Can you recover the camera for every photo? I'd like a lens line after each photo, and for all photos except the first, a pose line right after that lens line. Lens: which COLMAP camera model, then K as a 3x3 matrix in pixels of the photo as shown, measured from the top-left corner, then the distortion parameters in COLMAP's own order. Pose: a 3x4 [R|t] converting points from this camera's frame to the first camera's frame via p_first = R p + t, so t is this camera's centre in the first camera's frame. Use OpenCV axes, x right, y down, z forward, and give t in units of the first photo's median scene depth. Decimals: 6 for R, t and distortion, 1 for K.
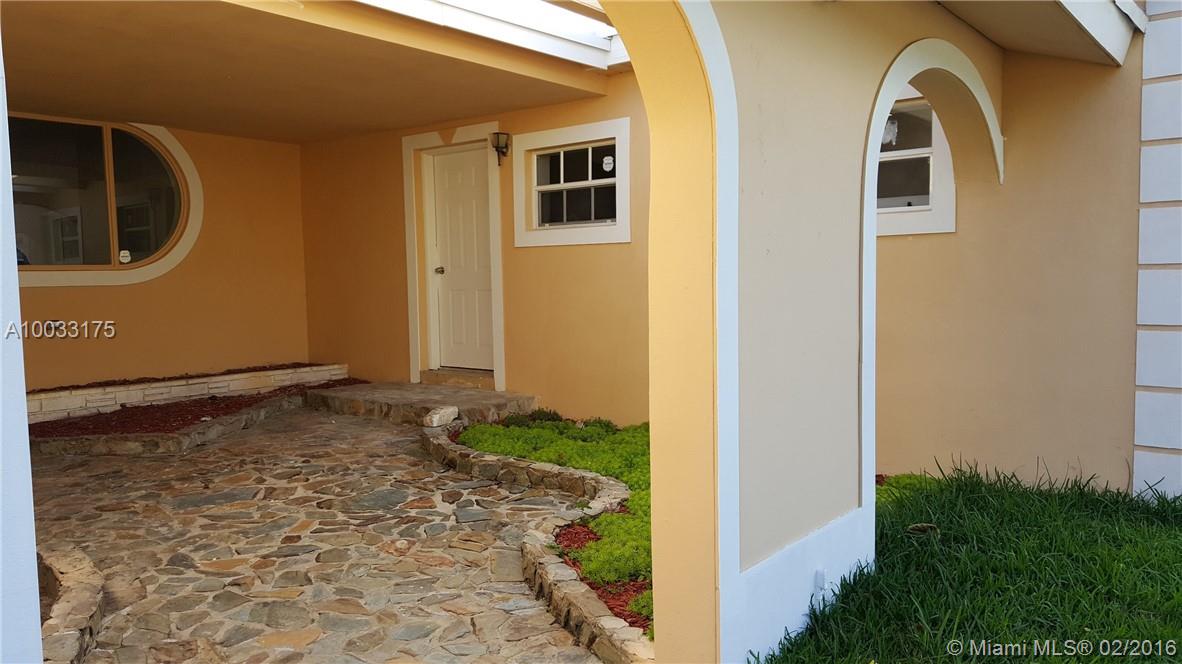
lens RADIAL K [[844.7, 0, 591.0], [0, 844.7, 332.0], [0, 0, 1]] dist [0.110504, -0.137982]
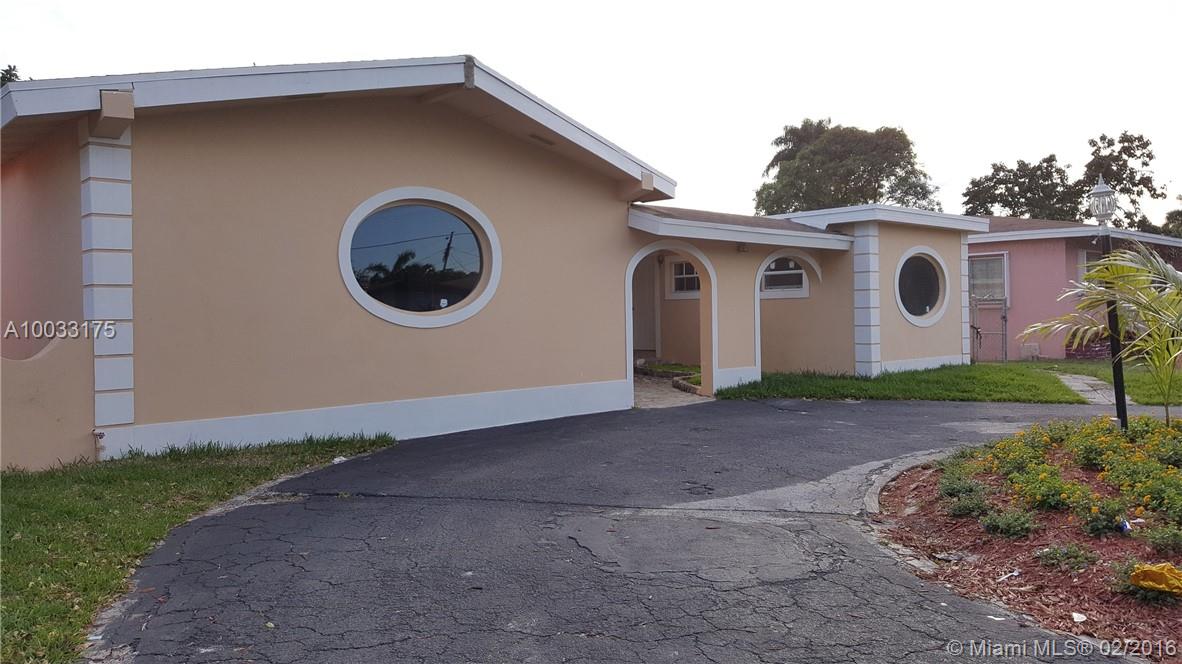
lens RADIAL K [[844.7, 0, 591.0], [0, 844.7, 332.0], [0, 0, 1]] dist [0.110504, -0.137982]
pose [[0.989274, 0.005271, -0.145979, 0.055289], [-0.012360, 0.998785, -0.047697, 0.108548], [0.145551, 0.048989, 0.988137, -1.402043]]
